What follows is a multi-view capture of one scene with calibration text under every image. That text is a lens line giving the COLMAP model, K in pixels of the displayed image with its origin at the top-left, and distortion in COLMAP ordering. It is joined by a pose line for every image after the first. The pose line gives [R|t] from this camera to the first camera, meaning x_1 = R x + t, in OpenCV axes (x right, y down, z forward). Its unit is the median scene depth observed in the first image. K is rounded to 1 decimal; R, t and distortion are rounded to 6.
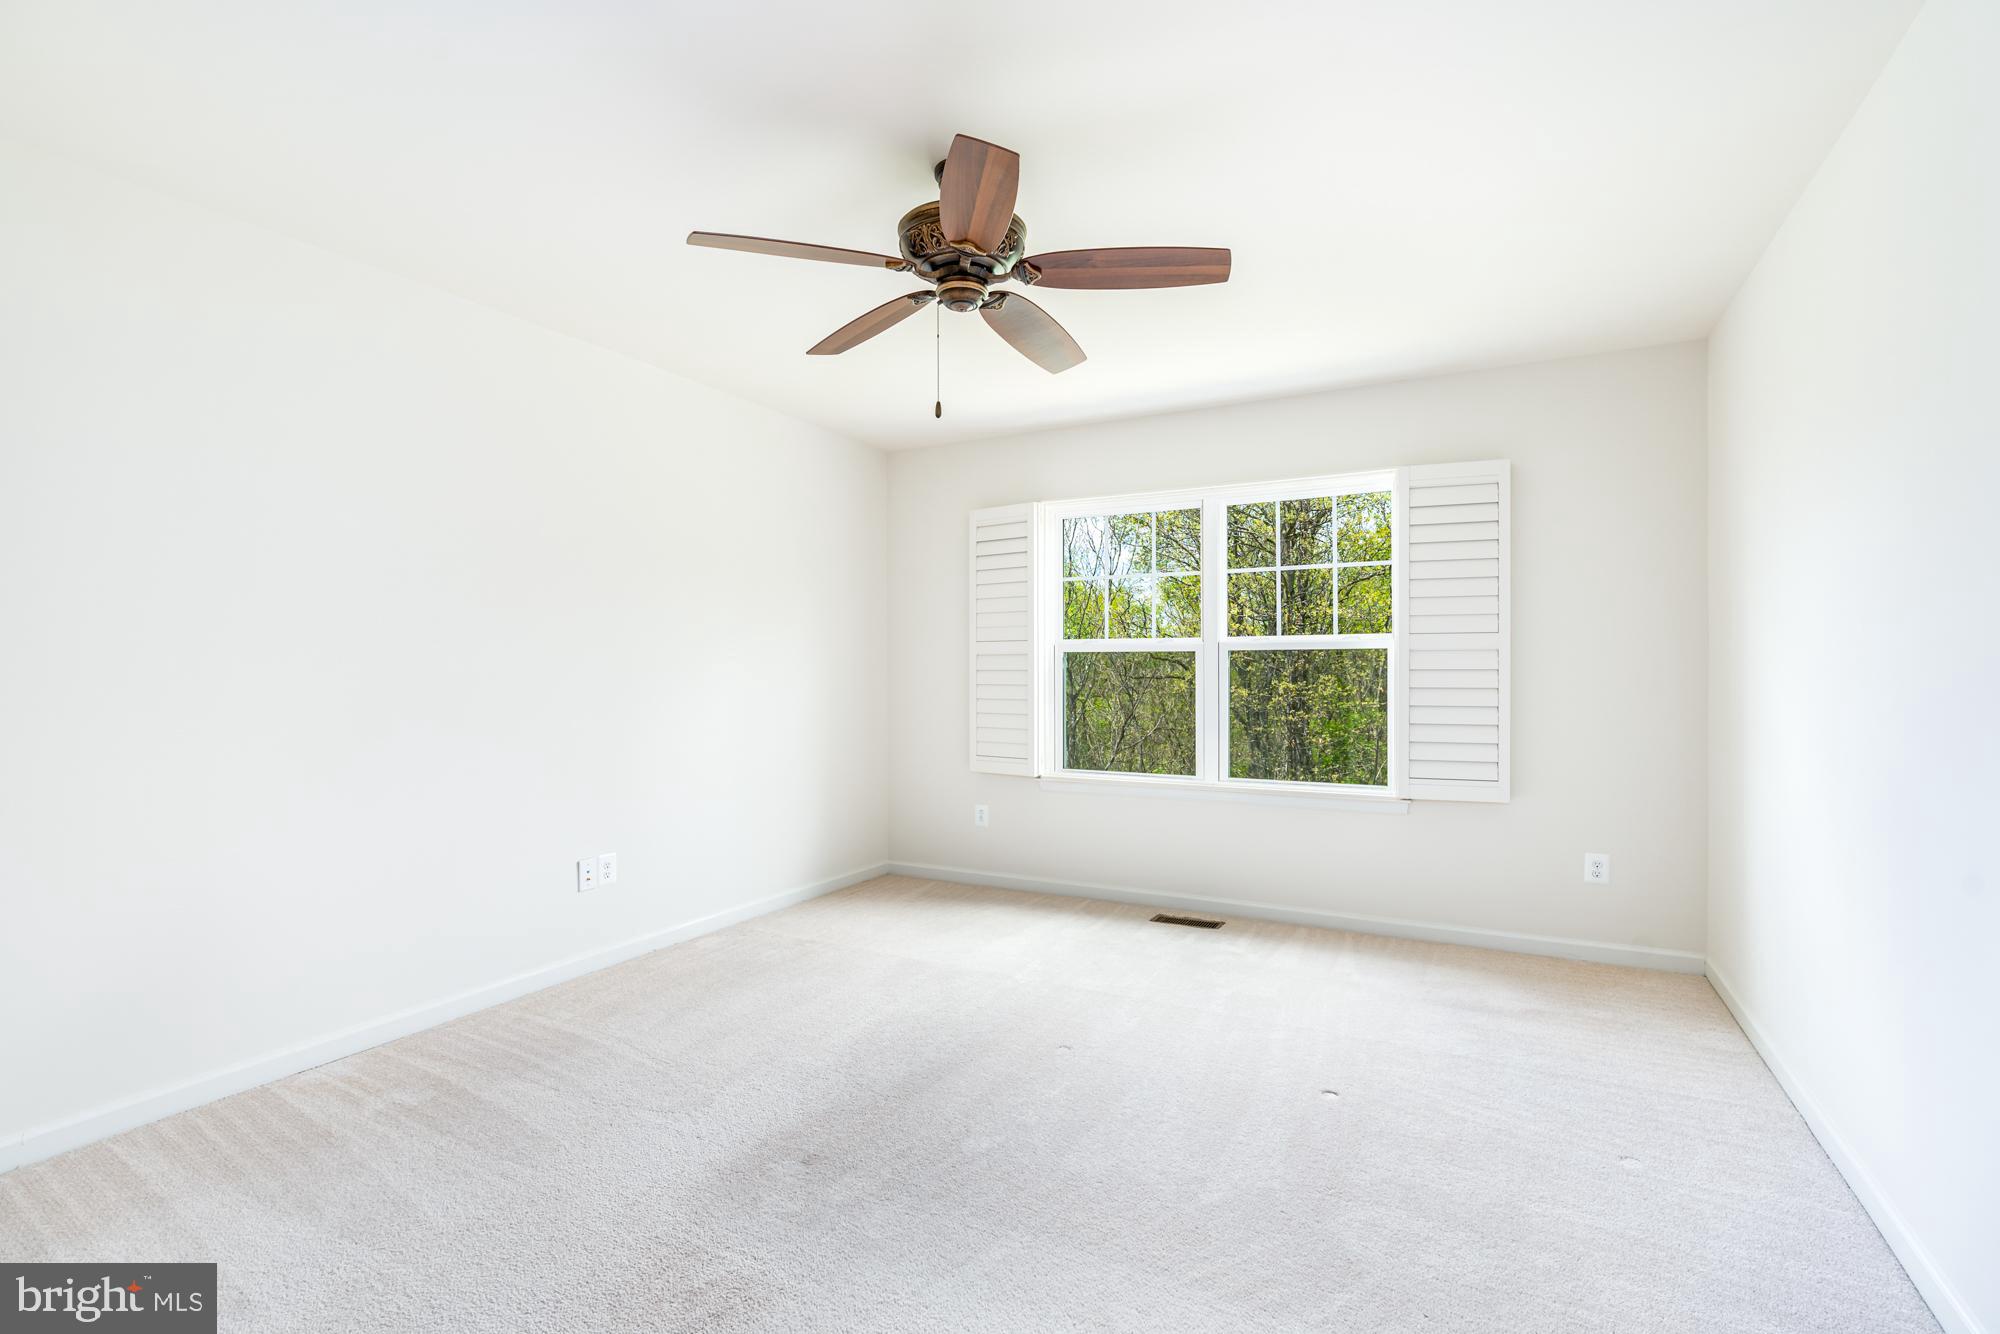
lens RADIAL K [[916.7, 0, 1006.9], [0, 916.7, 661.6], [0, 0, 1]] dist [-0.002834, 0.000428]
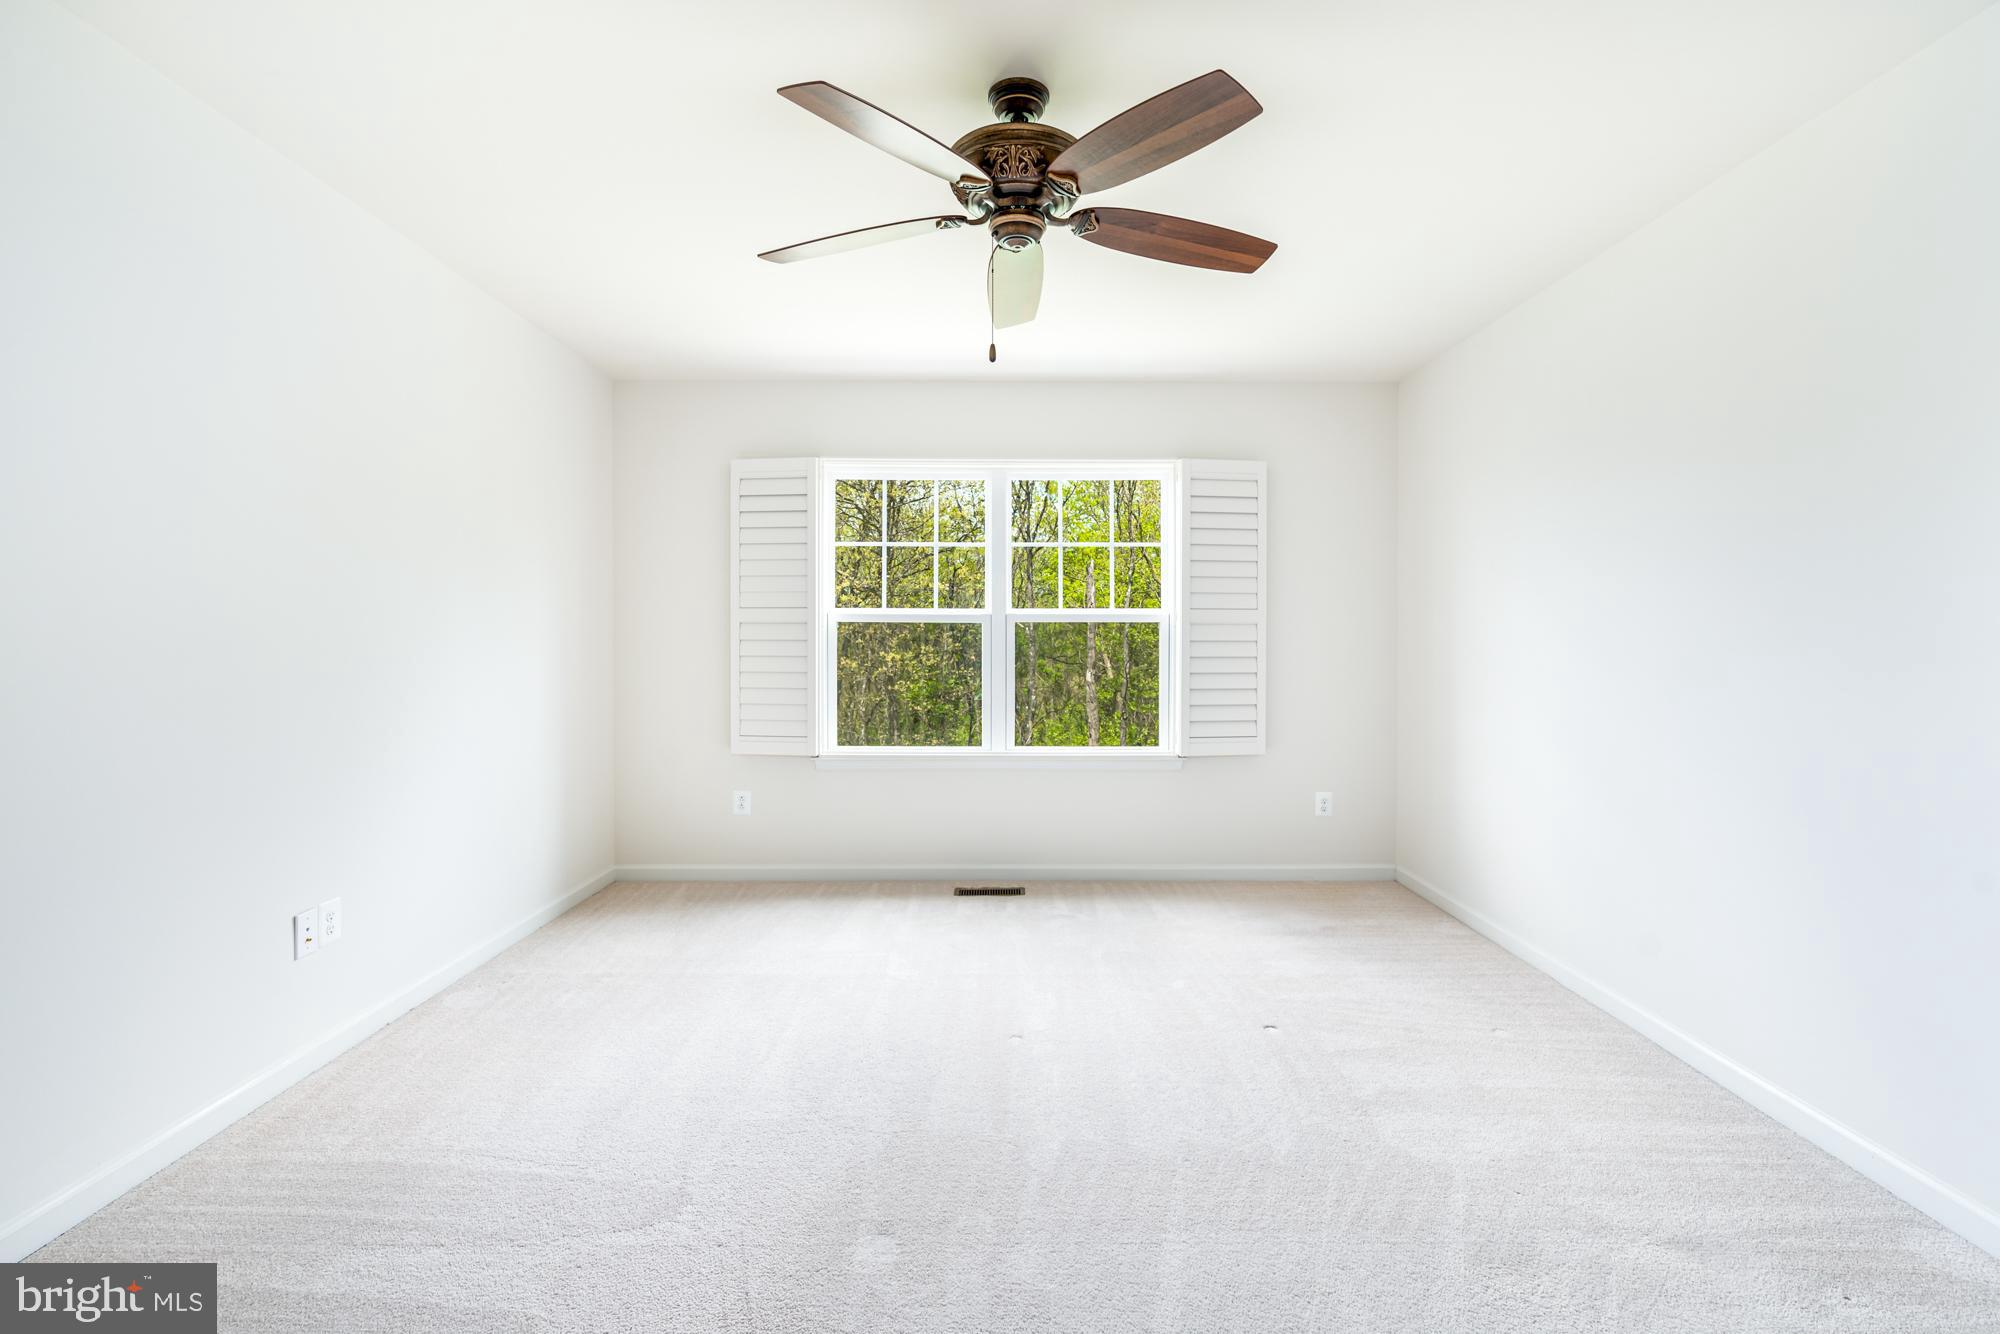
lens RADIAL K [[912.0, 0, 1010.0], [0, 912.0, 642.2], [0, 0, 1]] dist [0.001079, -0.000425]
pose [[0.878586, 0.001993, 0.477580, -0.258154], [-0.006891, 0.999940, 0.008504, 0.002077], [-0.477535, -0.010763, 0.878547, 0.113238]]
